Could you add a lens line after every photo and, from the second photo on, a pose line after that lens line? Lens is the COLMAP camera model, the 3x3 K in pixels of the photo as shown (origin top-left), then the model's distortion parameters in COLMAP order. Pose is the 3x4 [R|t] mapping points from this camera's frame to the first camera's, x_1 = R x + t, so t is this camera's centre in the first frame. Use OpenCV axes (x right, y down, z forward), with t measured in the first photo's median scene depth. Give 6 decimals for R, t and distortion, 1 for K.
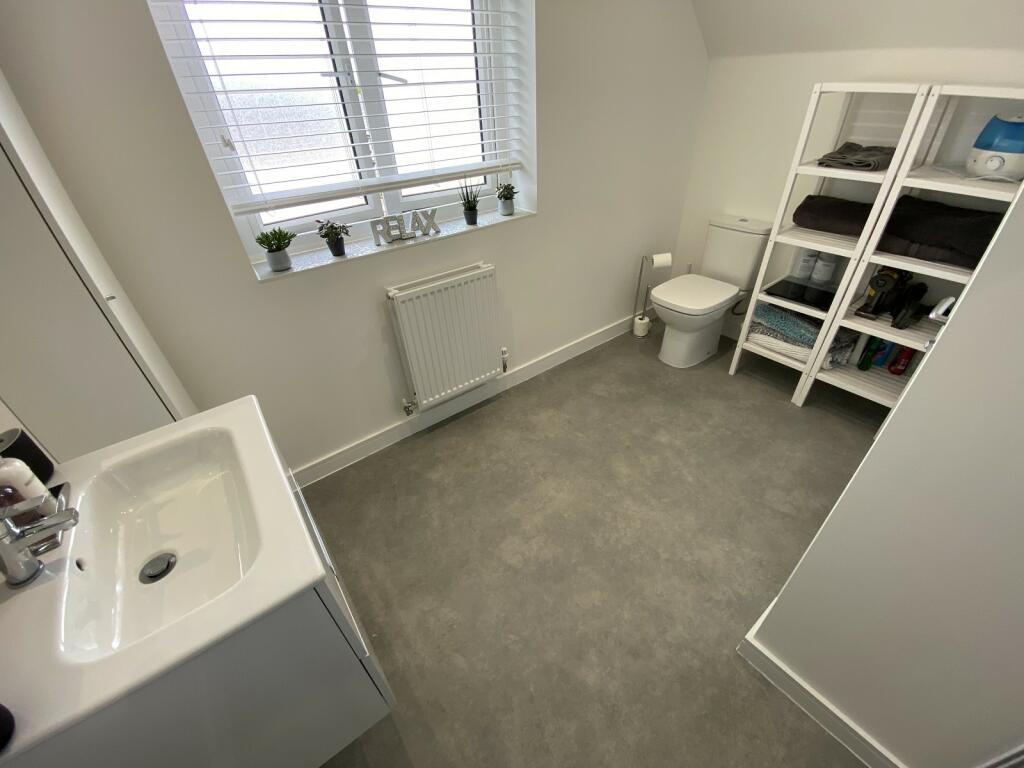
lens RADIAL K [[421.4, 0, 510.3], [0, 421.4, 382.8], [0, 0, 1]] dist [0.003720, -0.000197]
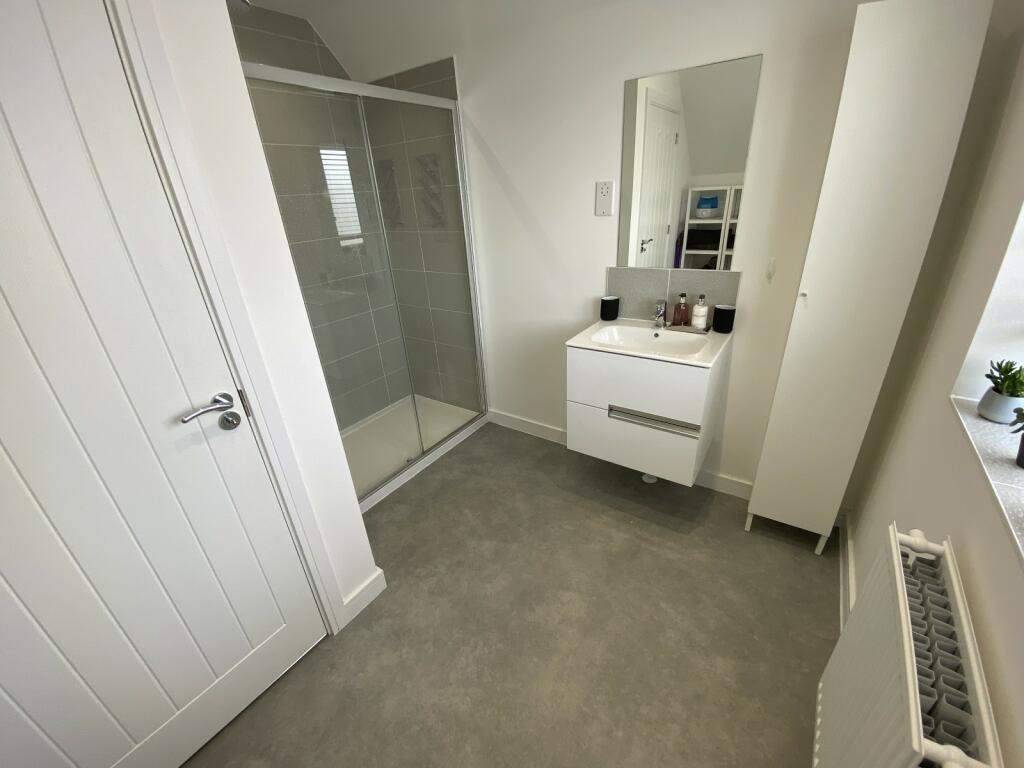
lens RADIAL K [[421.4, 0, 511.2], [0, 421.4, 384.4], [0, 0, 1]] dist [0.003720, -0.000197]
pose [[-0.940553, 0.236280, -0.243993, 0.278985], [-0.091531, 0.515467, 0.852007, -0.755621], [0.327082, 0.823691, -0.463196, 1.013225]]
